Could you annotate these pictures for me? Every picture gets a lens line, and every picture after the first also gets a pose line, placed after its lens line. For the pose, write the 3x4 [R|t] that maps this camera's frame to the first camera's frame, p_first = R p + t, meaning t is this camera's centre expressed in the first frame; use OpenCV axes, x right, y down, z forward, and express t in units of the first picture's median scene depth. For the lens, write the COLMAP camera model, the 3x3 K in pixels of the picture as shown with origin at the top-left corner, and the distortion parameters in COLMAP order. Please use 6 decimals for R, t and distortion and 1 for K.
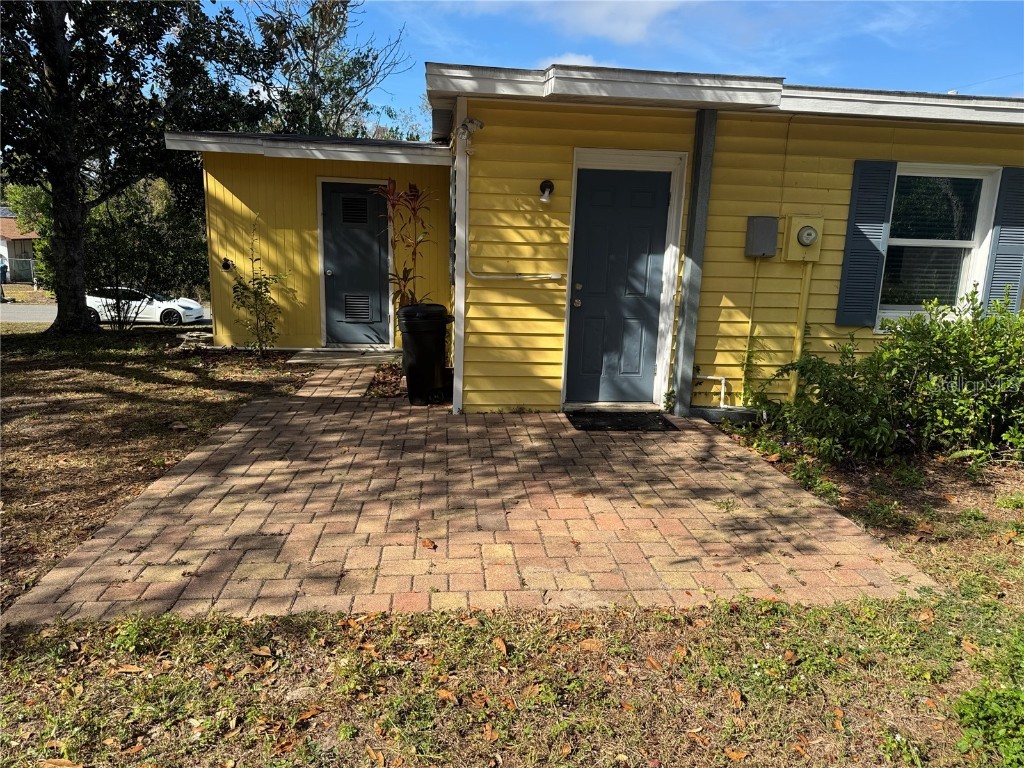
lens RADIAL K [[714.1, 0, 512.0], [0, 714.1, 384.0], [0, 0, 1]] dist [0.123821, -0.187978]
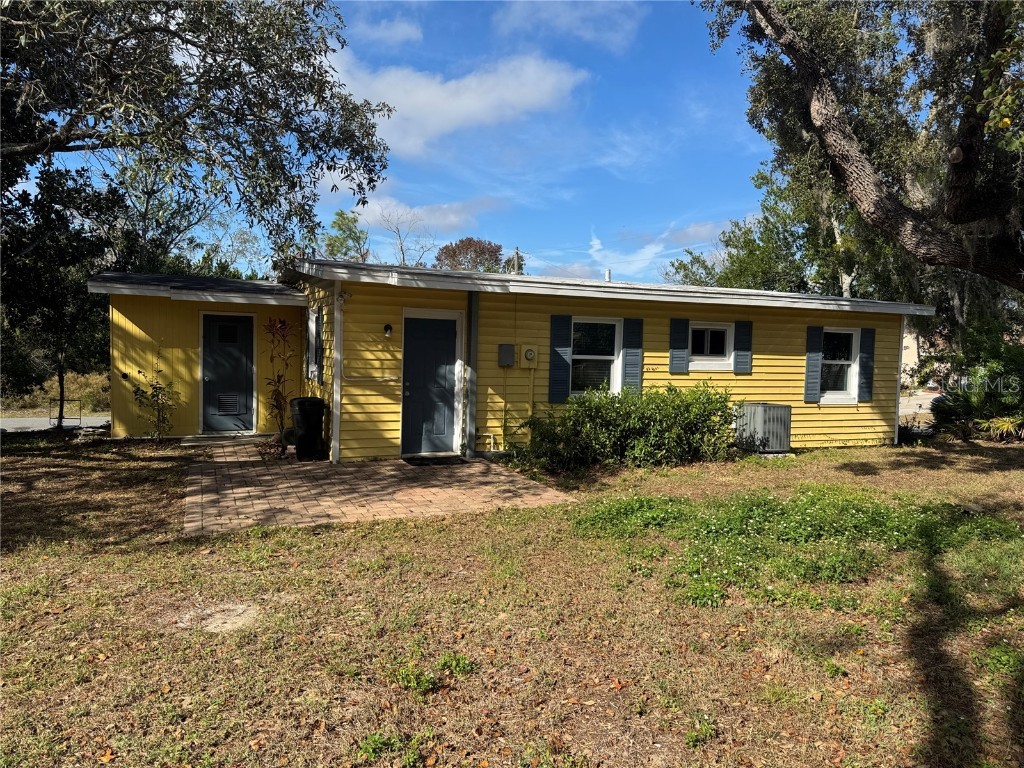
lens RADIAL K [[714.1, 0, 512.0], [0, 714.1, 384.0], [0, 0, 1]] dist [0.123821, -0.187978]
pose [[0.951134, -0.022702, 0.307941, -0.193995], [0.064611, 0.989849, -0.126590, 0.095233], [-0.301942, 0.140300, 0.942946, -0.675234]]
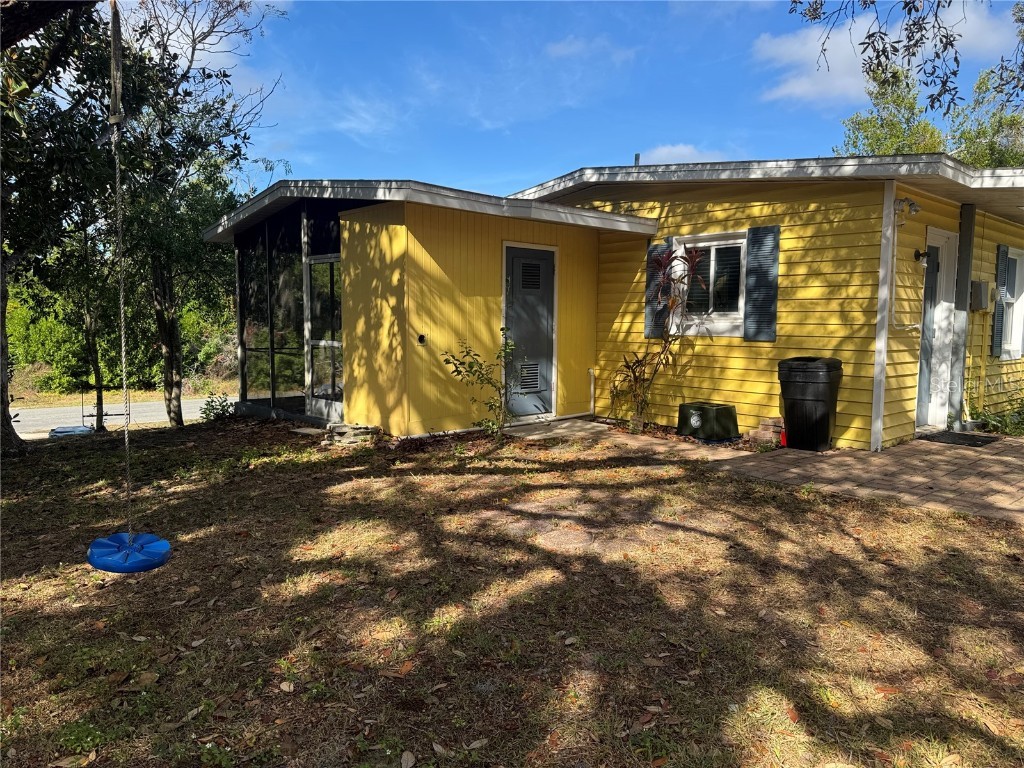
lens RADIAL K [[724.8, 0, 512.0], [0, 724.8, 384.0], [0, 0, 1]] dist [0.122285, -0.198715]
pose [[0.814382, -0.076339, 0.575287, -1.187779], [0.131625, 0.989773, -0.054989, -0.073956], [-0.565206, 0.120504, 0.816101, 0.371920]]
